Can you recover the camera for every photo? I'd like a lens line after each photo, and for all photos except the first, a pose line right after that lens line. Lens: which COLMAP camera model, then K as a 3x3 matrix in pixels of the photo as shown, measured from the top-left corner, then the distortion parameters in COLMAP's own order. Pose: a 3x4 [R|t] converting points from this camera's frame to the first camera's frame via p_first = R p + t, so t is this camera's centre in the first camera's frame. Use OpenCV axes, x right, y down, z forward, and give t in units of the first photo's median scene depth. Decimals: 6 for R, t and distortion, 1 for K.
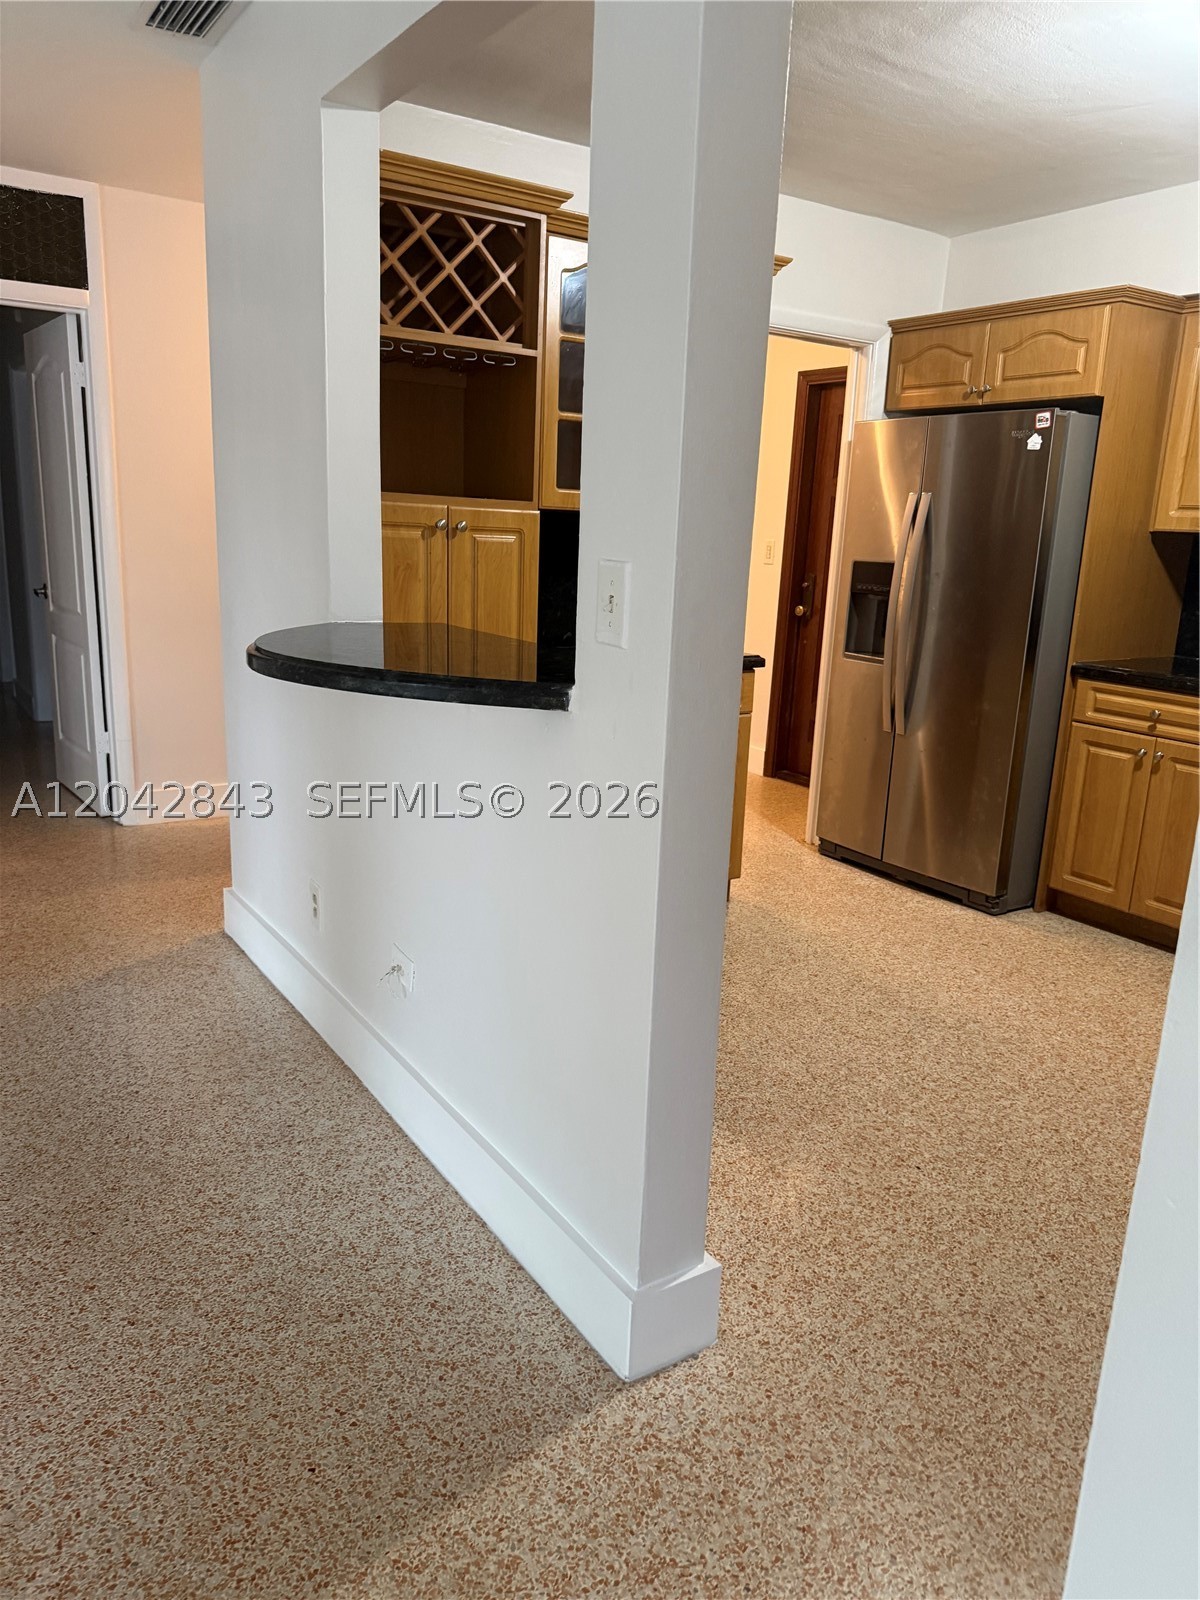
lens RADIAL K [[1141.3, 0, 602.5], [0, 1141.3, 800.5], [0, 0, 1]] dist [0.002178, -0.015315]
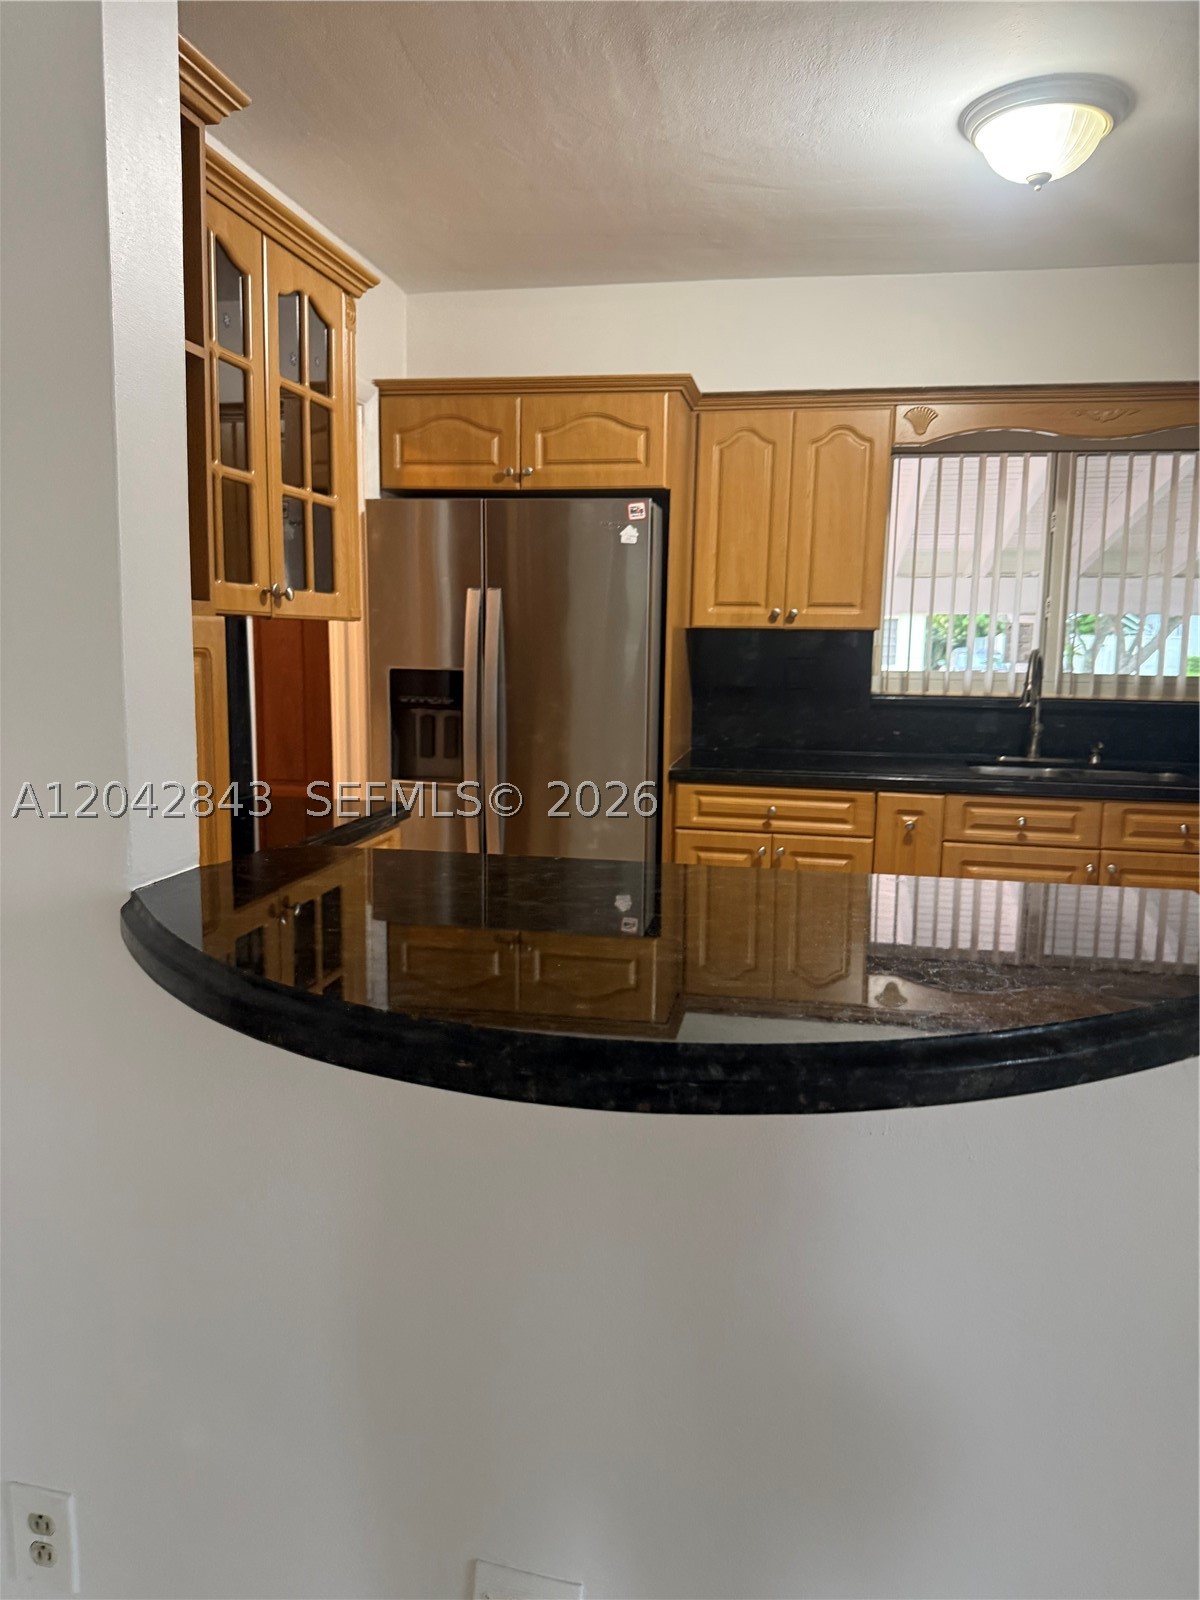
lens RADIAL K [[1141.3, 0, 612.6], [0, 1141.3, 859.3], [0, 0, 1]] dist [0.002178, -0.015315]
pose [[0.700775, -0.164425, 0.694175, -0.293149], [0.175603, 0.982893, 0.055540, -0.107303], [-0.691432, 0.082978, 0.717661, 0.359414]]
